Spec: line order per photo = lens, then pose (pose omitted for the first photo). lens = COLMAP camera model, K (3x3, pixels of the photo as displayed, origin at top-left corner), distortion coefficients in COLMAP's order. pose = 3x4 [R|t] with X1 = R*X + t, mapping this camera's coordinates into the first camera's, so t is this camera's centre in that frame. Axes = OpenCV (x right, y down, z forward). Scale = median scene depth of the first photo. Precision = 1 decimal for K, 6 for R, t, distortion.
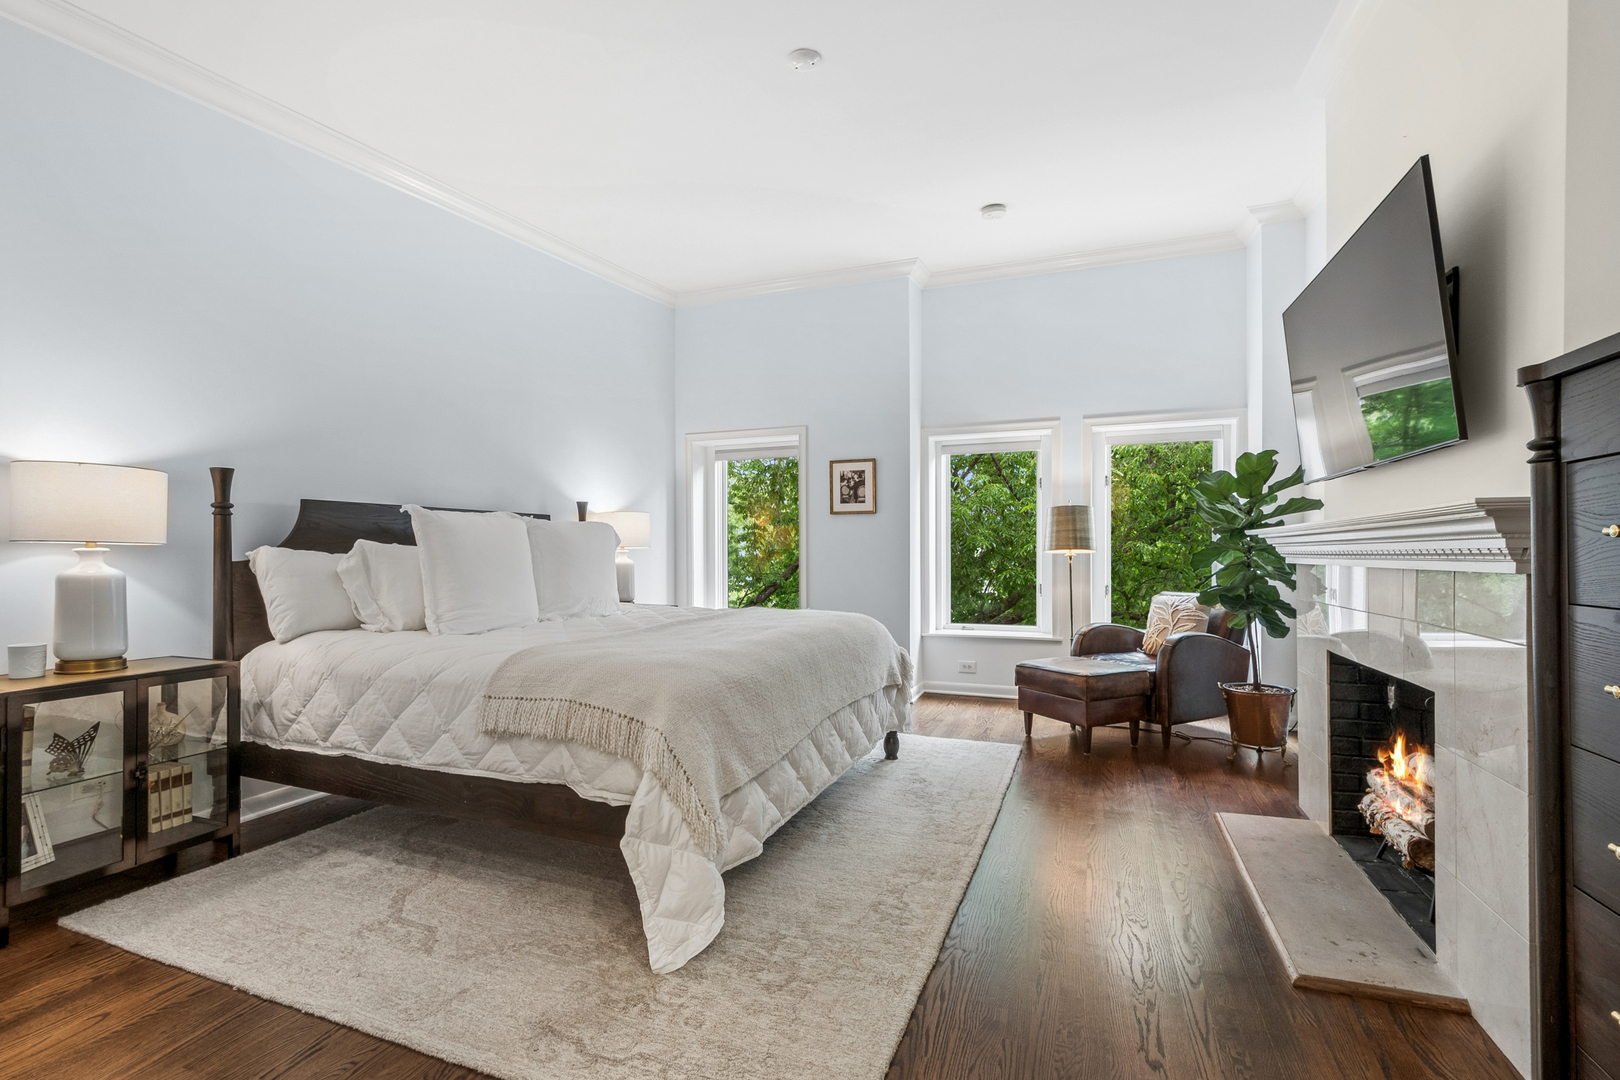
lens RADIAL K [[715.3, 0, 819.7], [0, 715.3, 549.7], [0, 0, 1]] dist [0.008368, 0.000362]
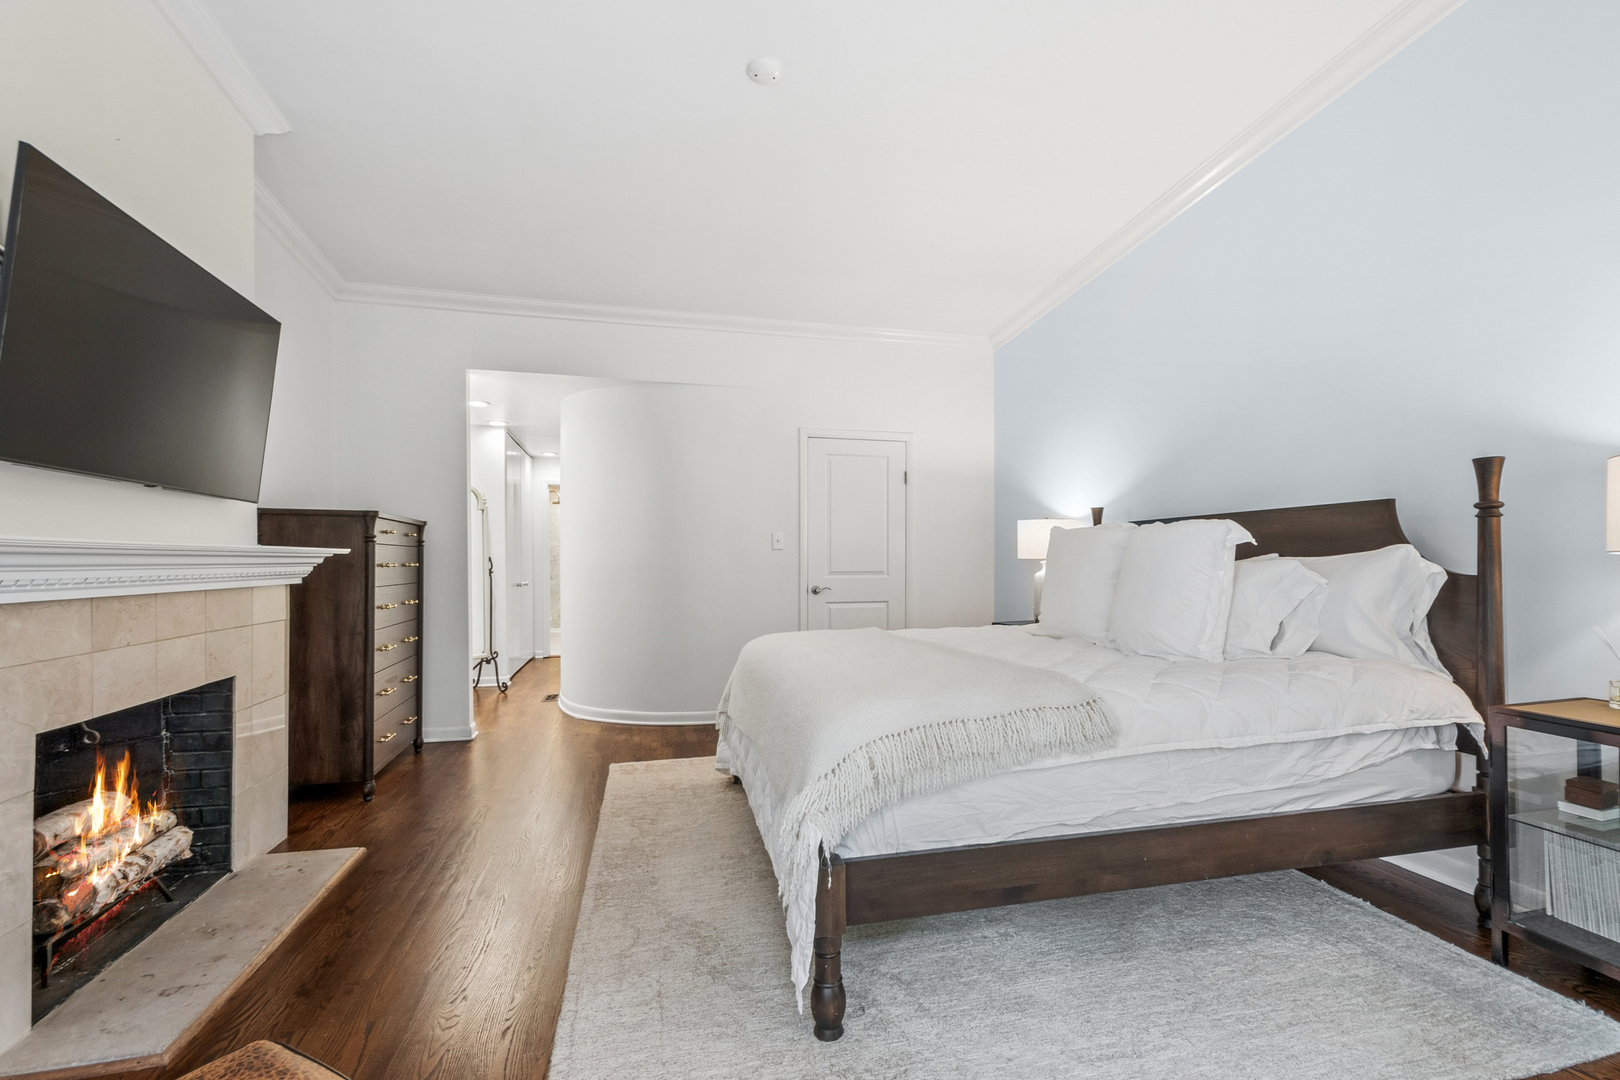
lens RADIAL K [[715.3, 0, 819.7], [0, 715.3, 549.7], [0, 0, 1]] dist [0.008368, 0.000362]
pose [[-0.815120, 0.003957, -0.579279, 0.365807], [0.011759, 0.999884, -0.009716, -0.006980], [0.579173, -0.014731, -0.815071, 1.374402]]
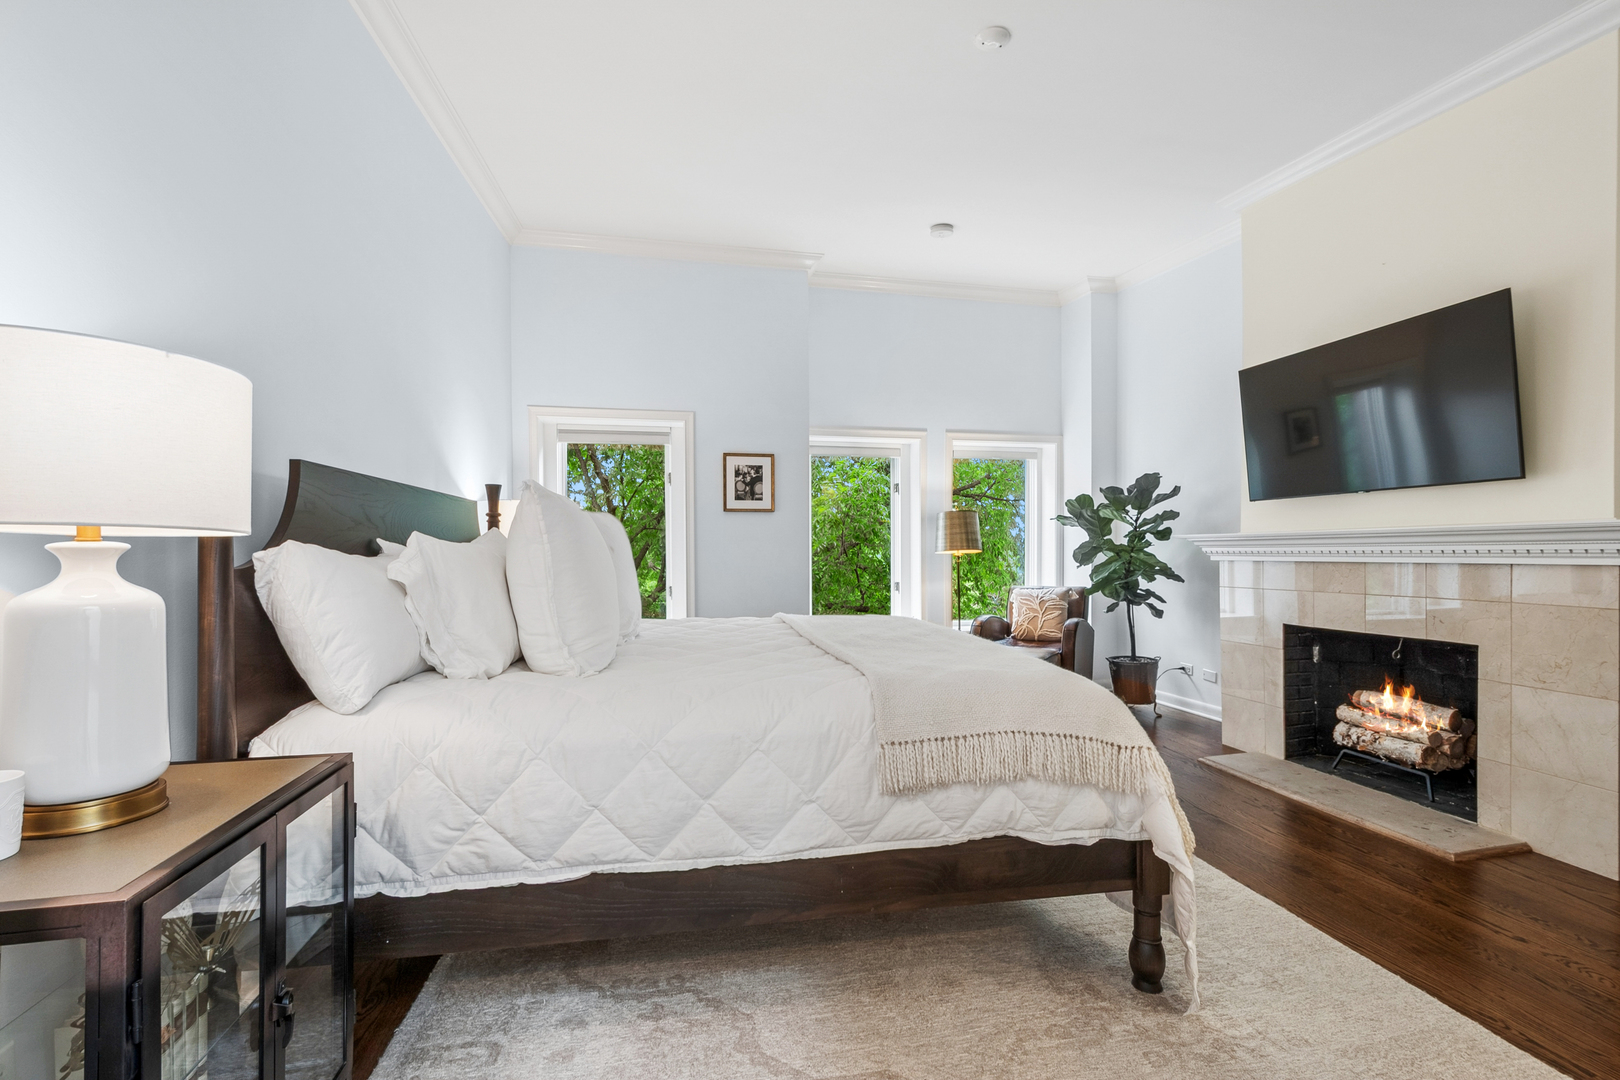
lens RADIAL K [[715.3, 0, 819.7], [0, 715.3, 549.7], [0, 0, 1]] dist [0.008368, 0.000362]
pose [[0.841296, 0.000893, 0.540574, -0.546808], [0.000088, 0.999998, -0.001788, 0.001696], [-0.540575, 0.001552, 0.841294, 0.237795]]
